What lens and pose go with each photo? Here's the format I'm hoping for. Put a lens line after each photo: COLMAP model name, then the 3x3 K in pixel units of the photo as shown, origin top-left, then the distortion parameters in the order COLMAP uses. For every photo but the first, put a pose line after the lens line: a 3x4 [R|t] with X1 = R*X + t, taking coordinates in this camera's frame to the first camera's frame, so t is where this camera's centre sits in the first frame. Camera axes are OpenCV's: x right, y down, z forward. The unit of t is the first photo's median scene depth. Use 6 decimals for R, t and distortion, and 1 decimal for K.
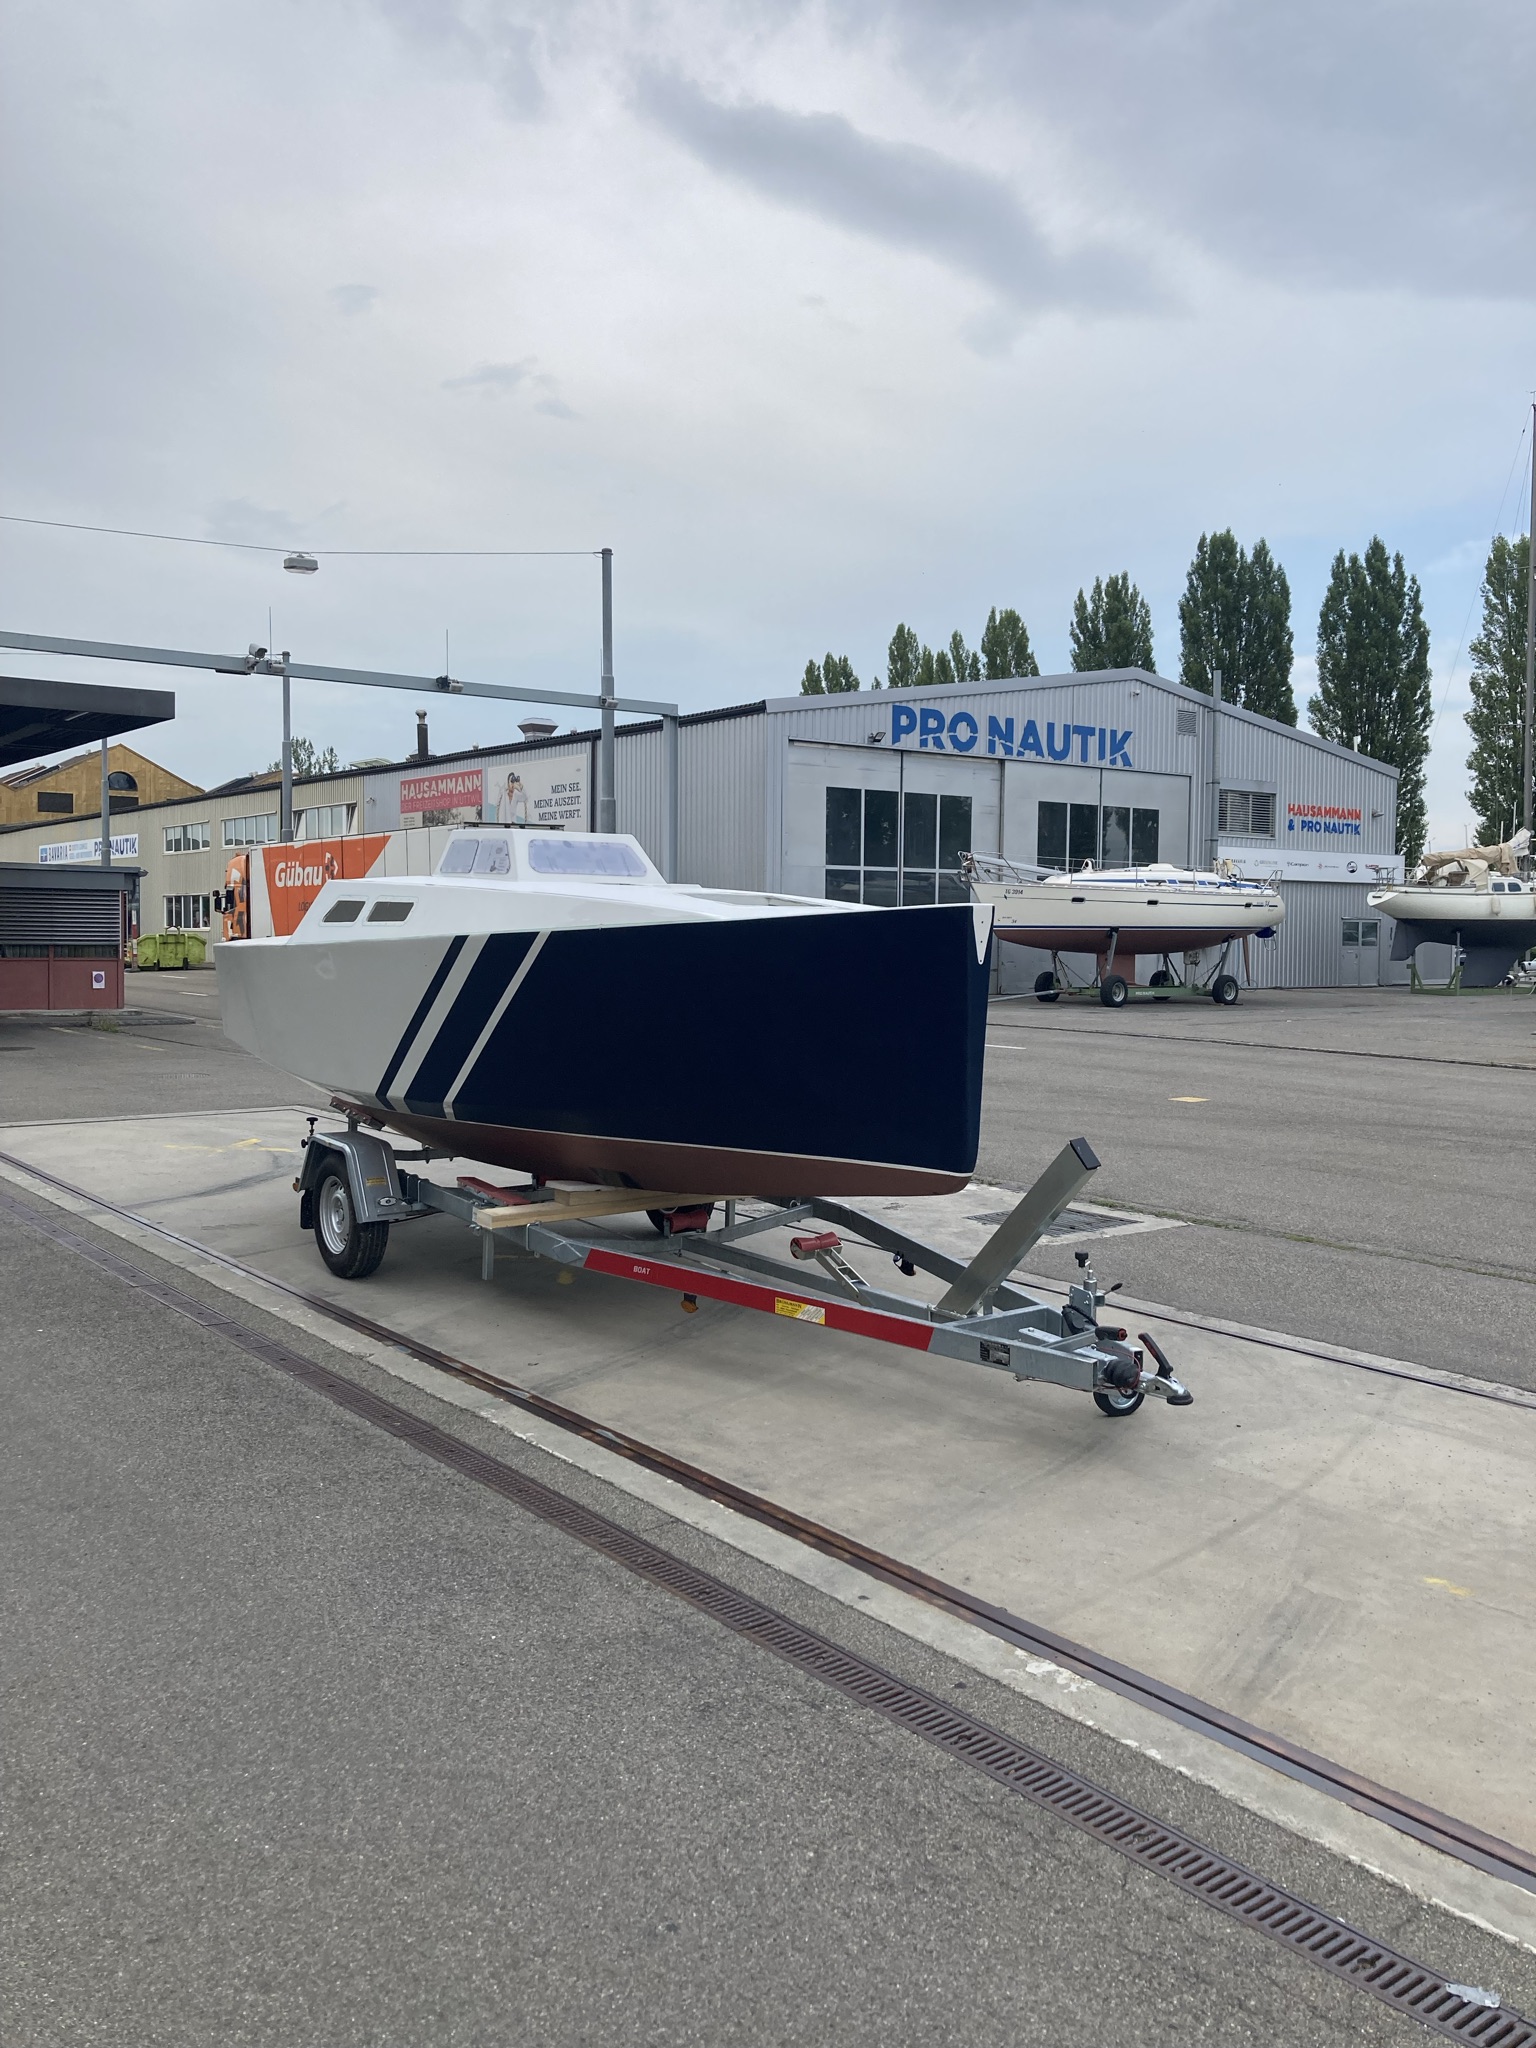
lens RADIAL K [[1680.9, 0, 766.7], [0, 1680.9, 1050.3], [0, 0, 1]] dist [-0.001576, -0.002873]
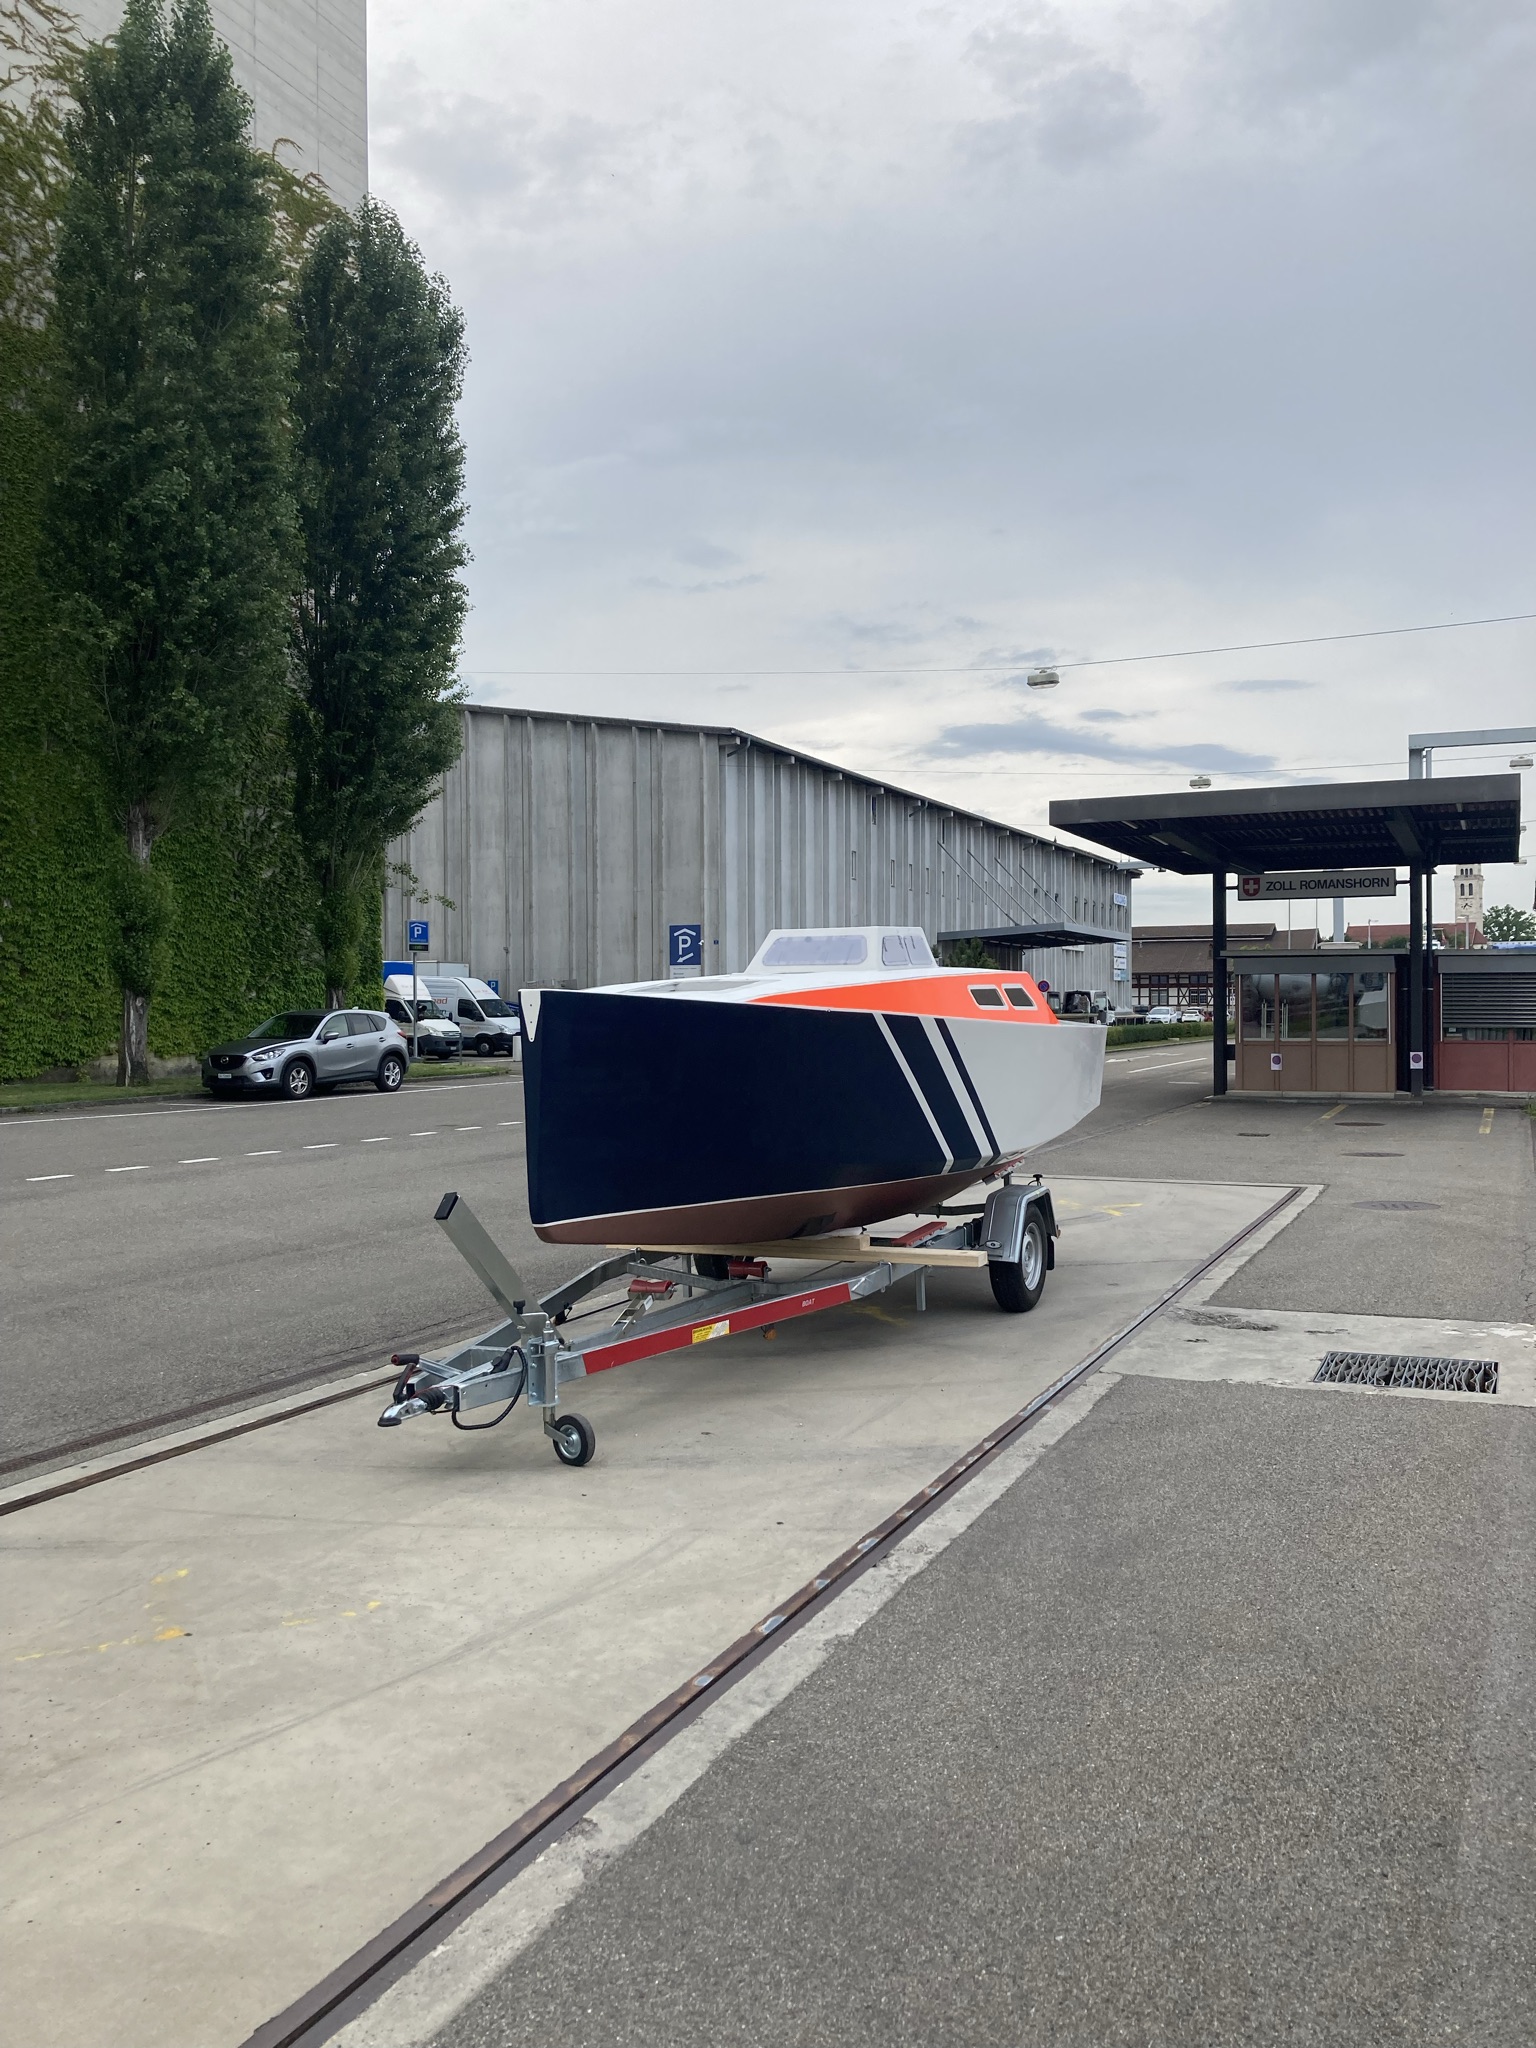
lens RADIAL K [[1714.9, 0, 768.0], [0, 1714.9, 1024.0], [0, 0, 1]] dist [0.065067, -0.293436]
pose [[0.483256, -0.003075, -0.875474, 1.252277], [-0.055193, 0.997898, -0.033971, -0.025310], [0.873738, 0.064737, 0.482070, 0.603339]]
